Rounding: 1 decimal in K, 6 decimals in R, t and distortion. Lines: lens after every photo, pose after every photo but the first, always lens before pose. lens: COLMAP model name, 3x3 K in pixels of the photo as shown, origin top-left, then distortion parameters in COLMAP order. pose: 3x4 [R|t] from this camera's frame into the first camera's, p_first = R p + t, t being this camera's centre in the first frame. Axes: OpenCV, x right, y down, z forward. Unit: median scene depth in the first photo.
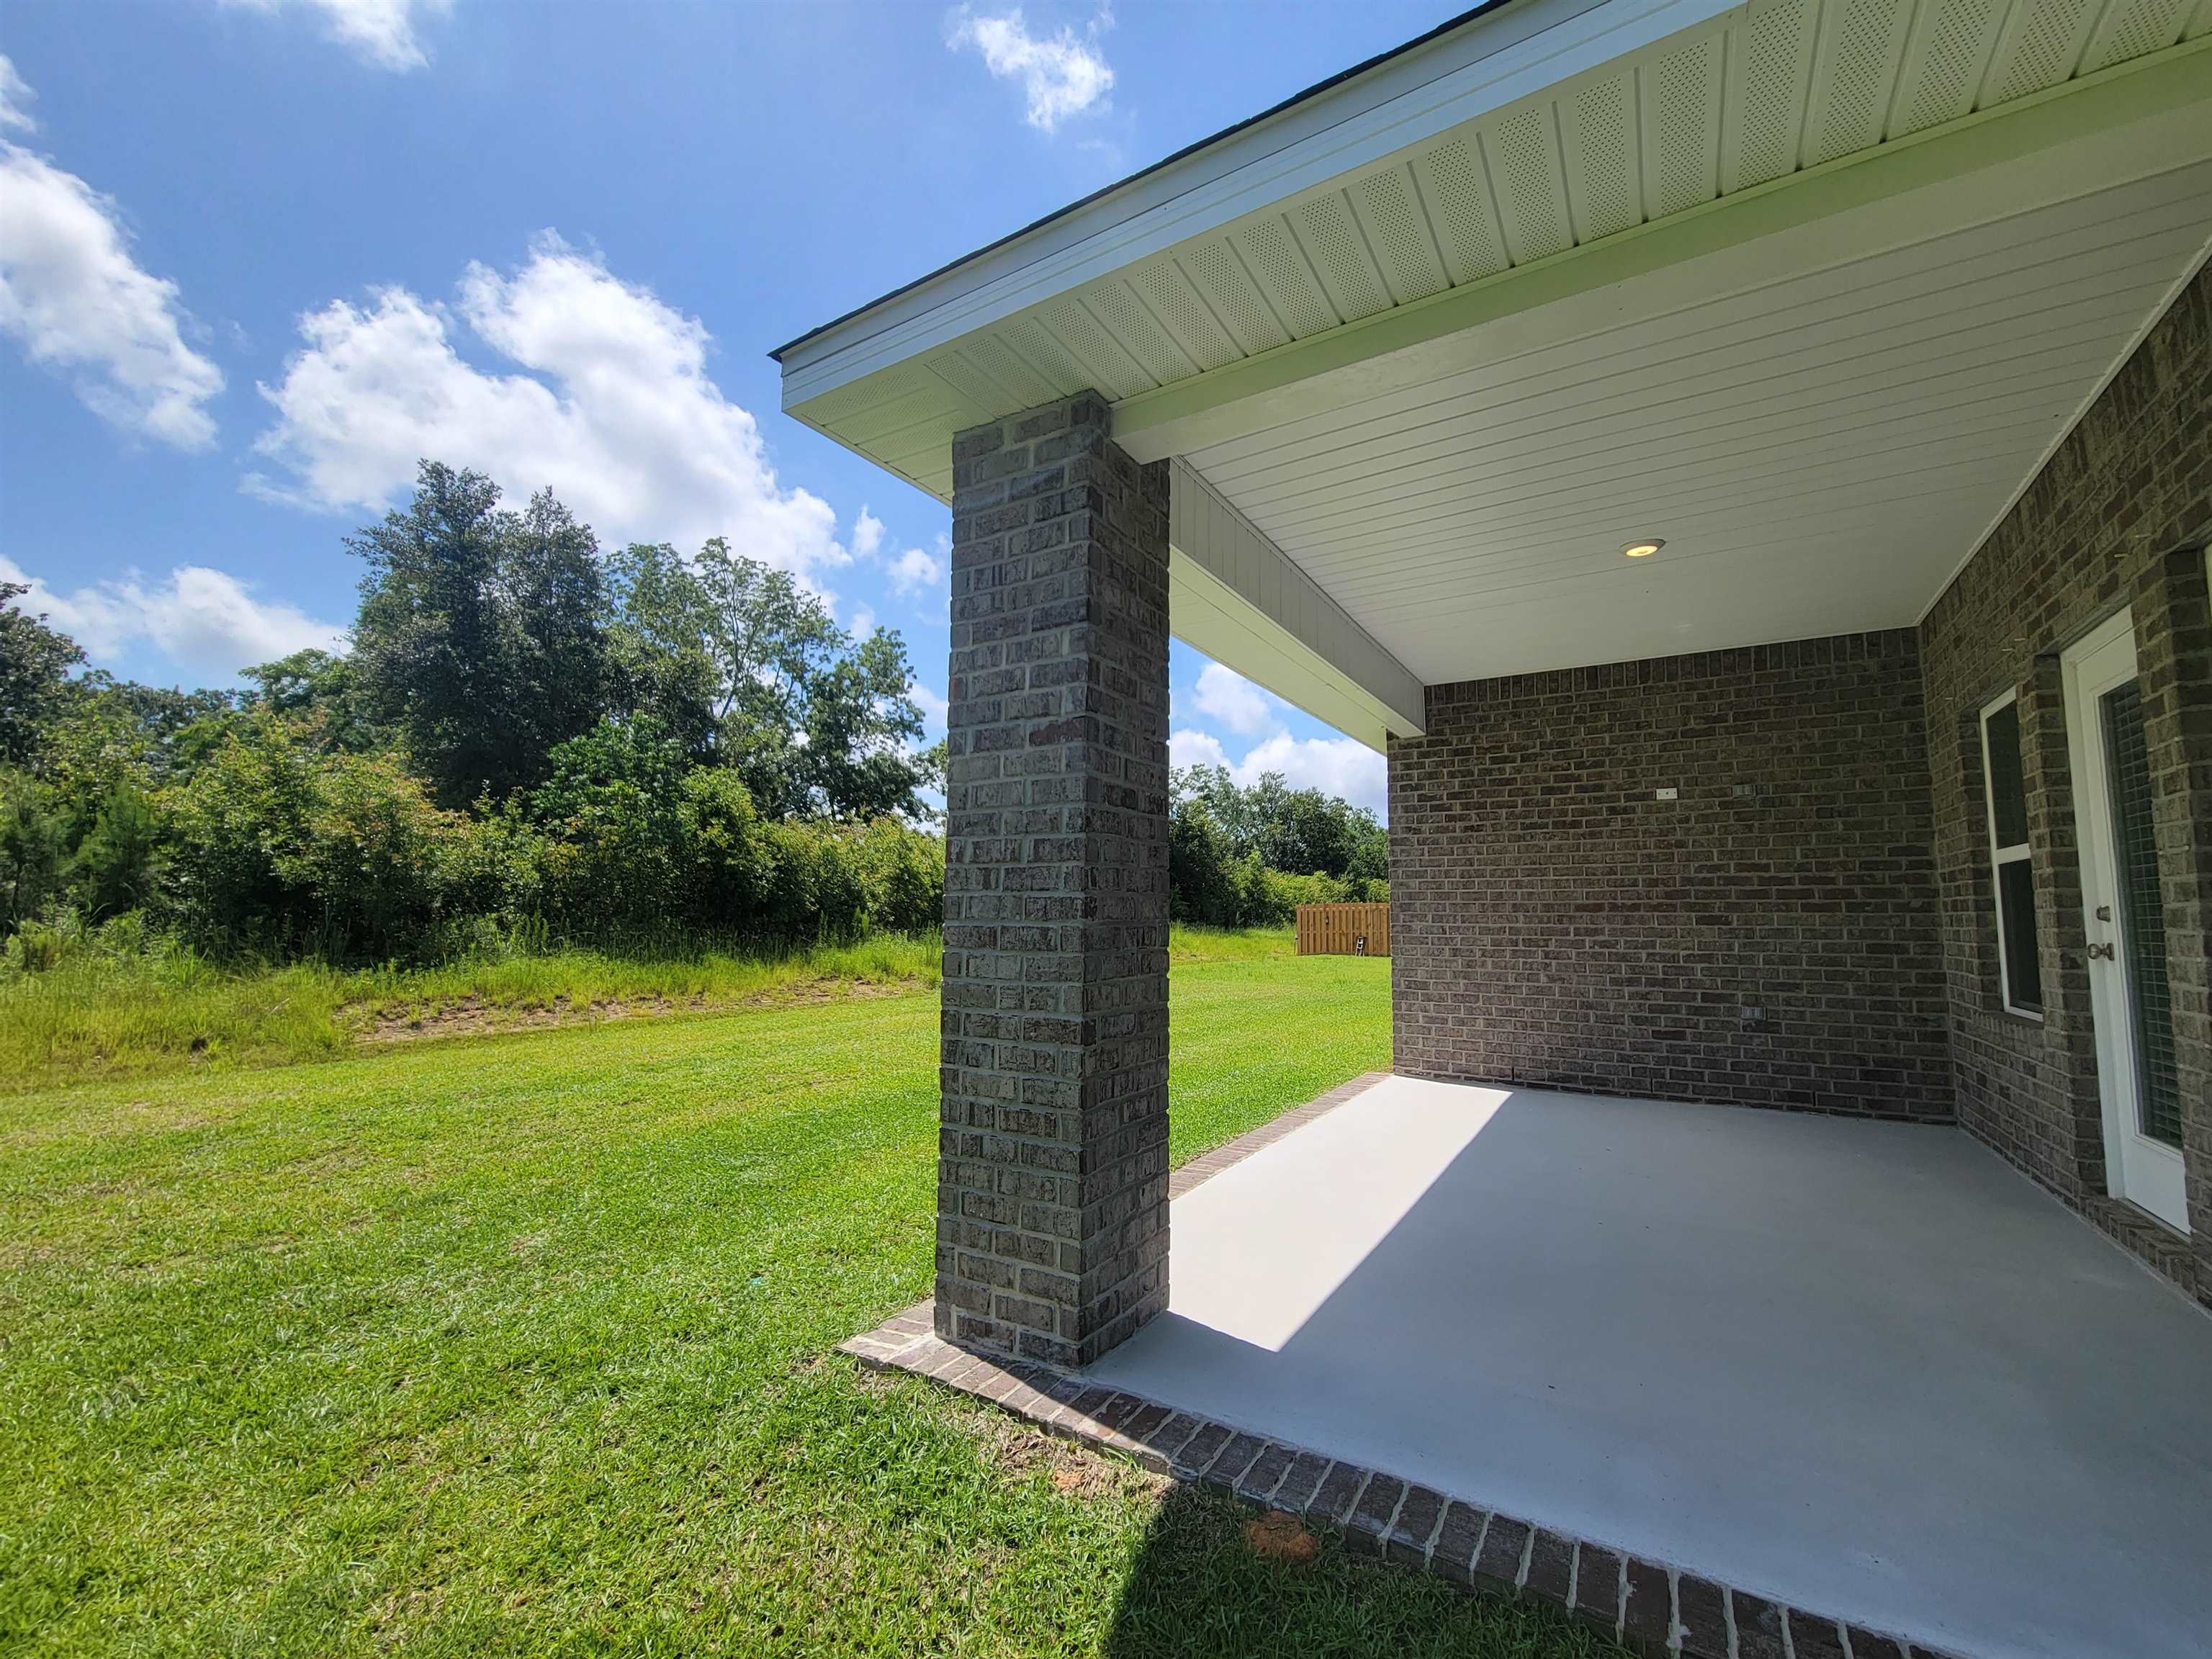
lens RADIAL K [[902.4, 0, 1109.1], [0, 902.4, 837.5], [0, 0, 1]] dist [0.000120, 0.000024]
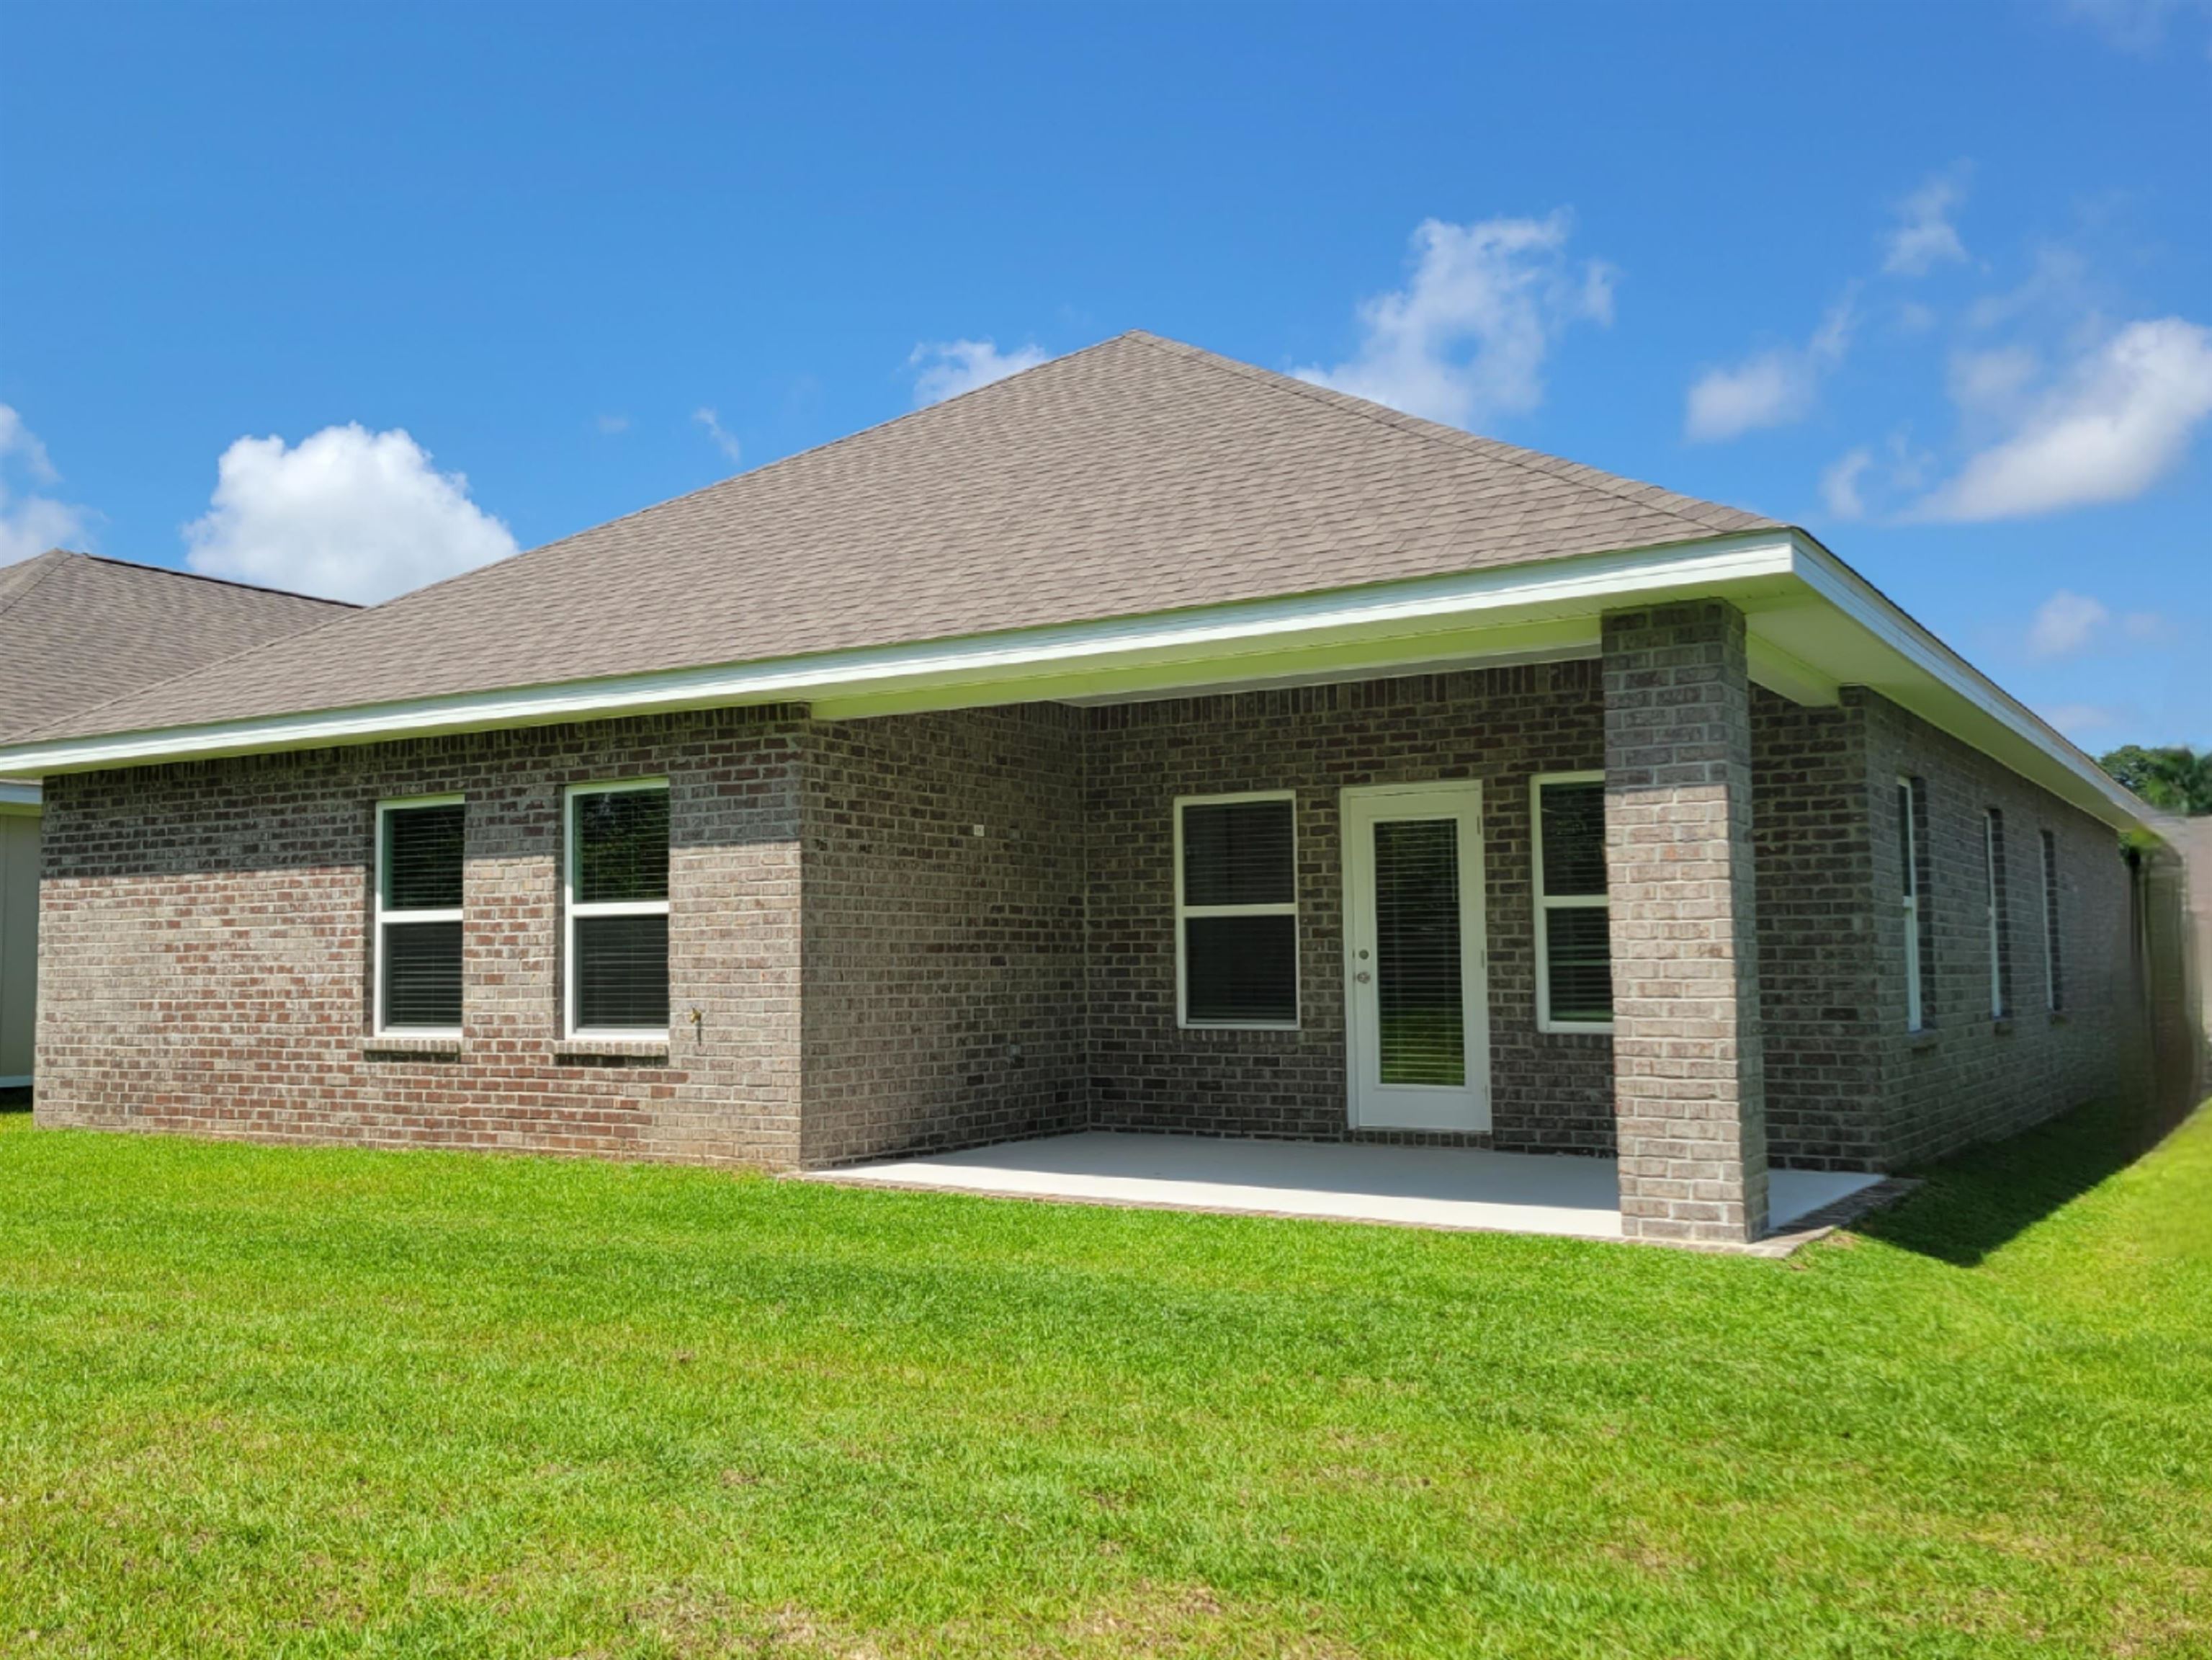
lens RADIAL K [[1885.0, 0, 1106.7], [0, 1885.0, 827.6], [0, 0, 1]] dist [0.001338, 0.000090]
pose [[0.021267, 0.065303, 0.997639, -1.346712], [-0.084615, 0.994402, -0.063287, 0.062873], [-0.996187, -0.083070, 0.026673, 0.789778]]
